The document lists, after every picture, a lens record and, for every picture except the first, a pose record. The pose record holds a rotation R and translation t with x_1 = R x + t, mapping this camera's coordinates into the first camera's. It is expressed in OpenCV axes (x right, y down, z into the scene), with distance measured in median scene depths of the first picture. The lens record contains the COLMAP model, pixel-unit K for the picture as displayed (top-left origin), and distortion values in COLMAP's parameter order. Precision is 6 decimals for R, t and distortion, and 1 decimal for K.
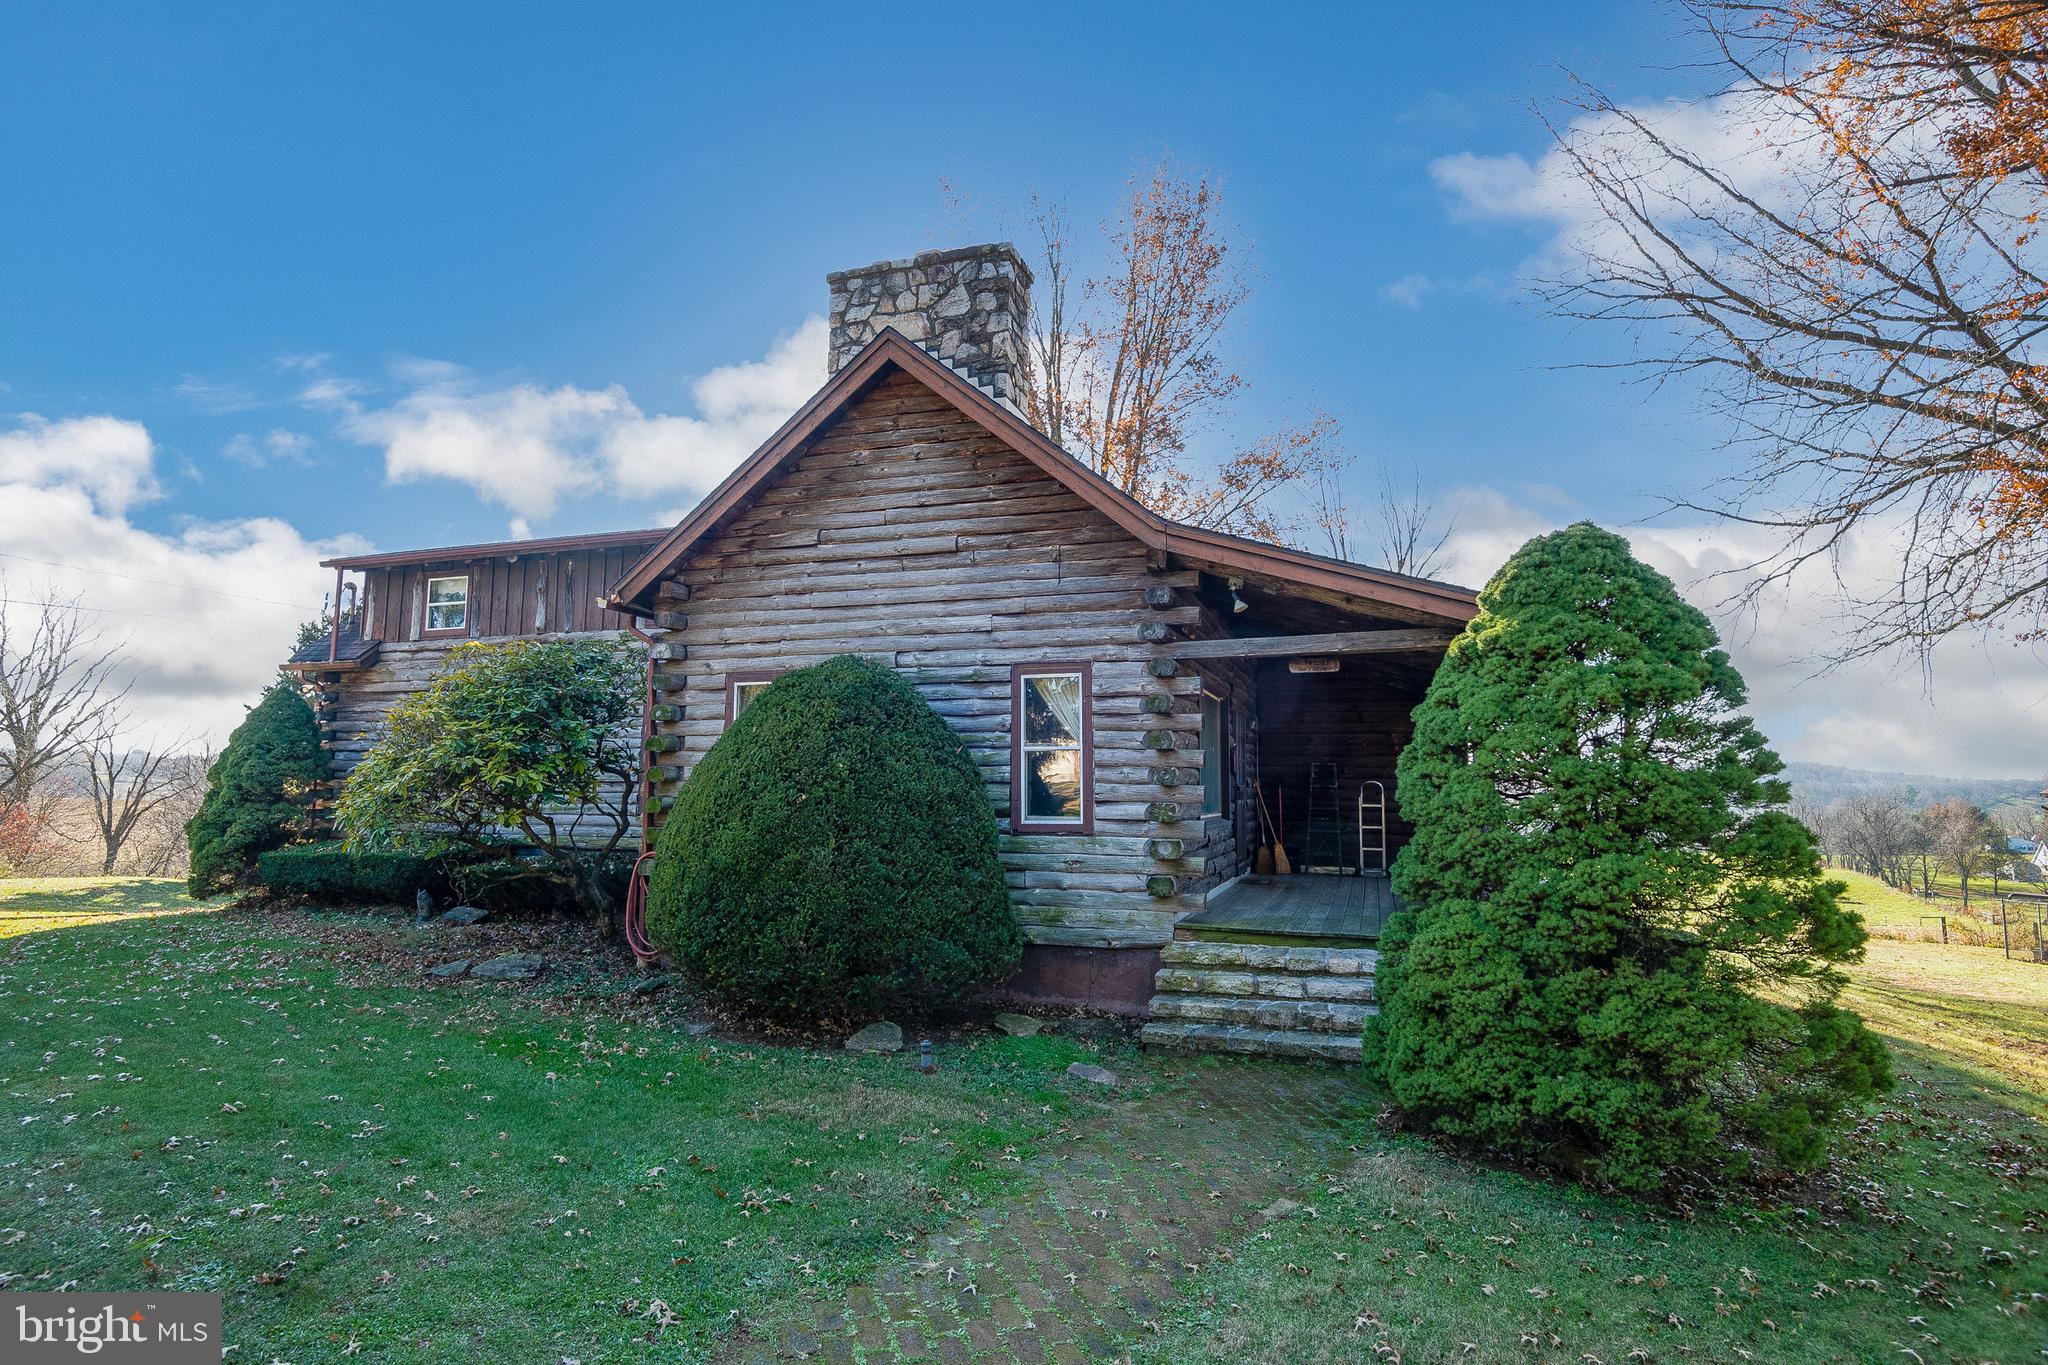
lens RADIAL K [[1096.0, 0, 1023.8], [0, 1096.0, 687.5], [0, 0, 1]] dist [-0.005833, -0.000830]
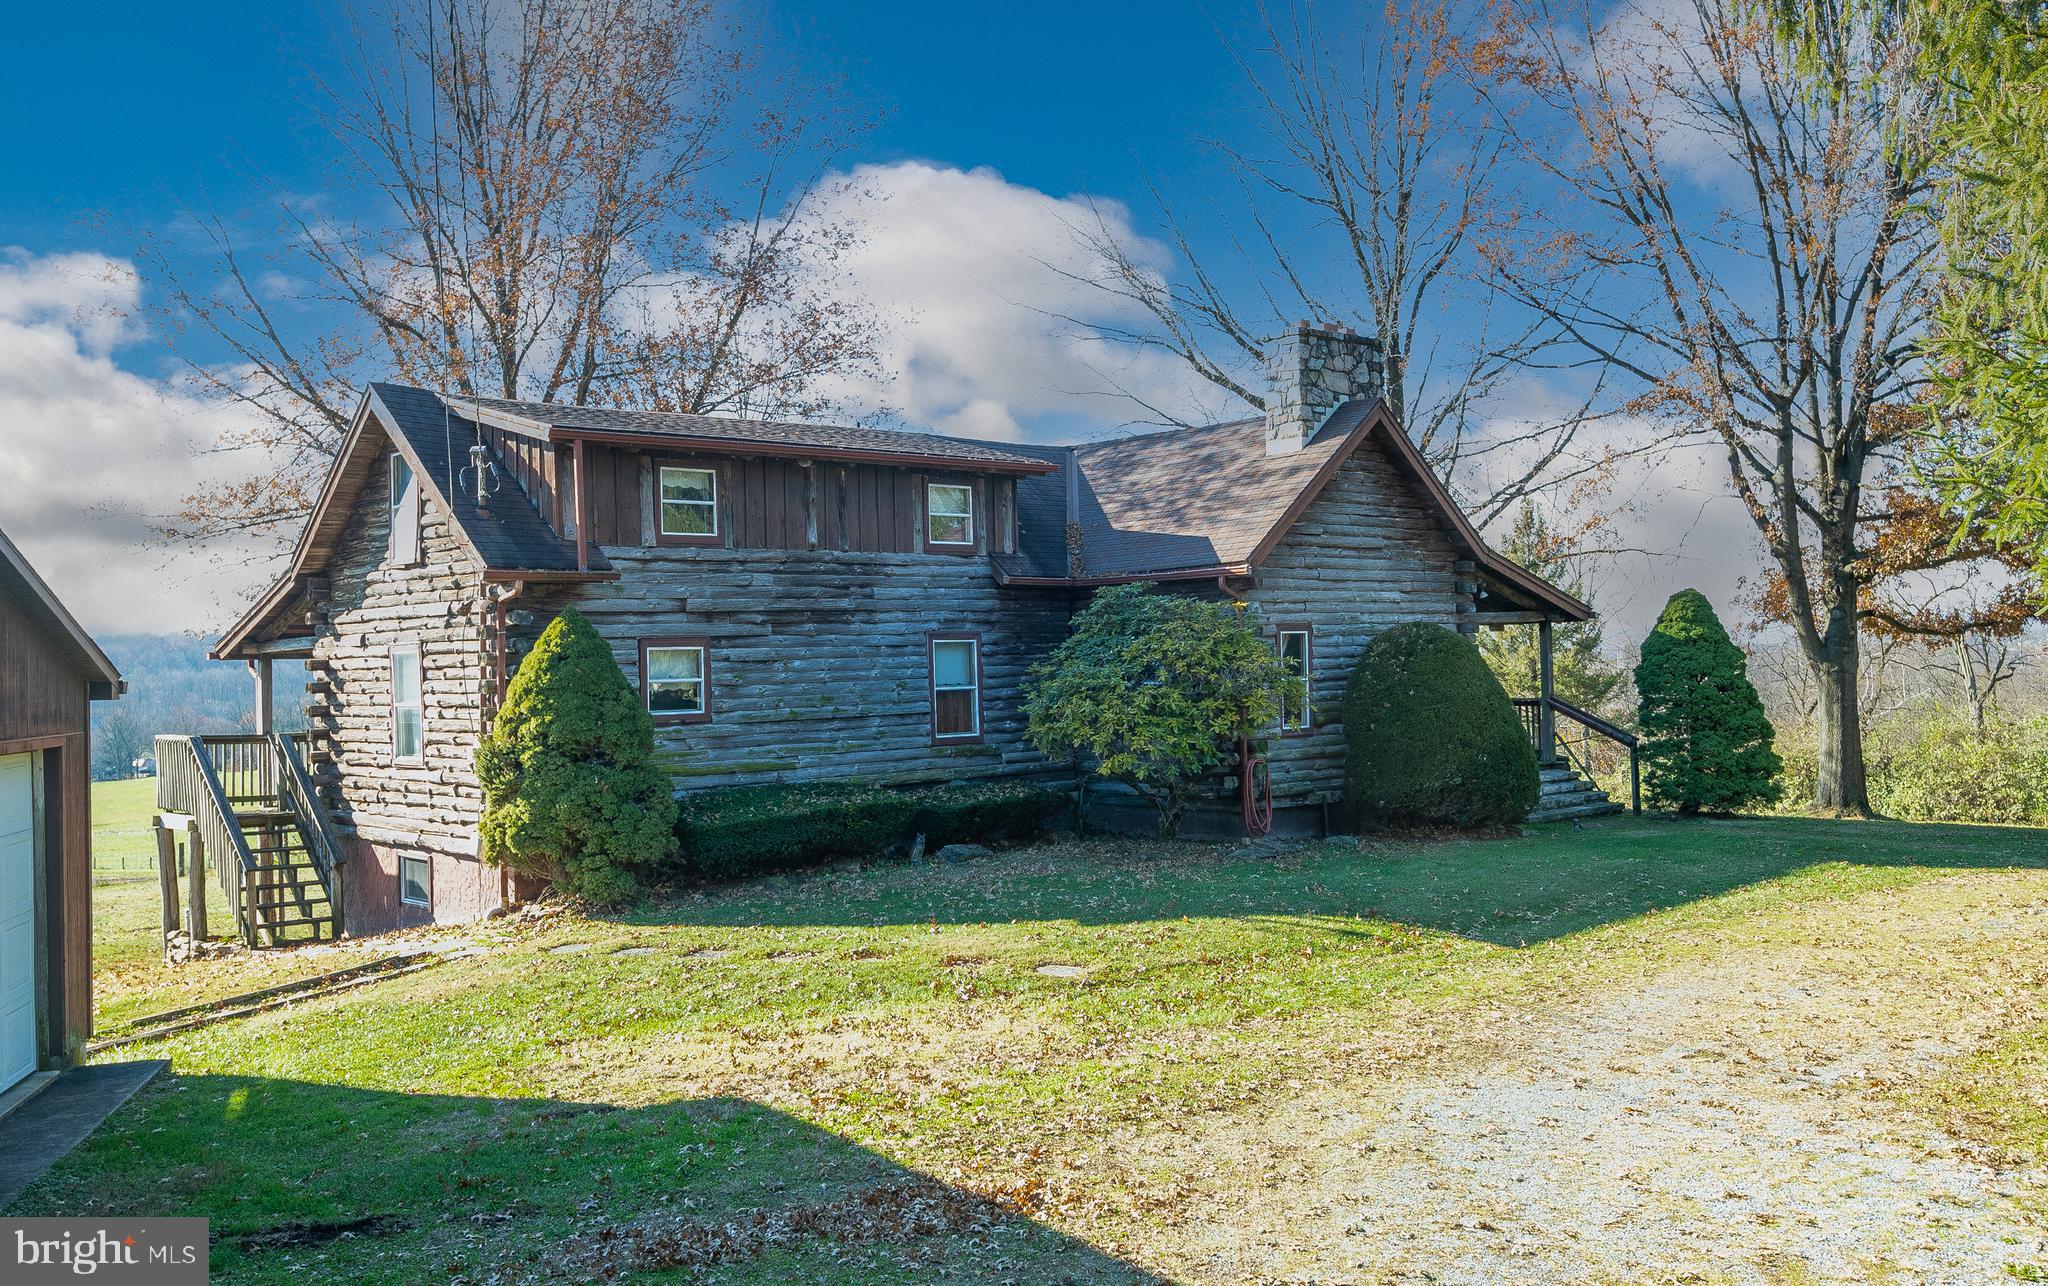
lens RADIAL K [[1784.2, 0, 1023.7], [0, 1784.2, 646.6], [0, 0, 1]] dist [0.004192, 0.000333]
pose [[0.461939, -0.013874, 0.886803, -1.557523], [-0.056552, 0.997382, 0.045062, -0.044512], [-0.885107, -0.070966, 0.459945, 0.178453]]
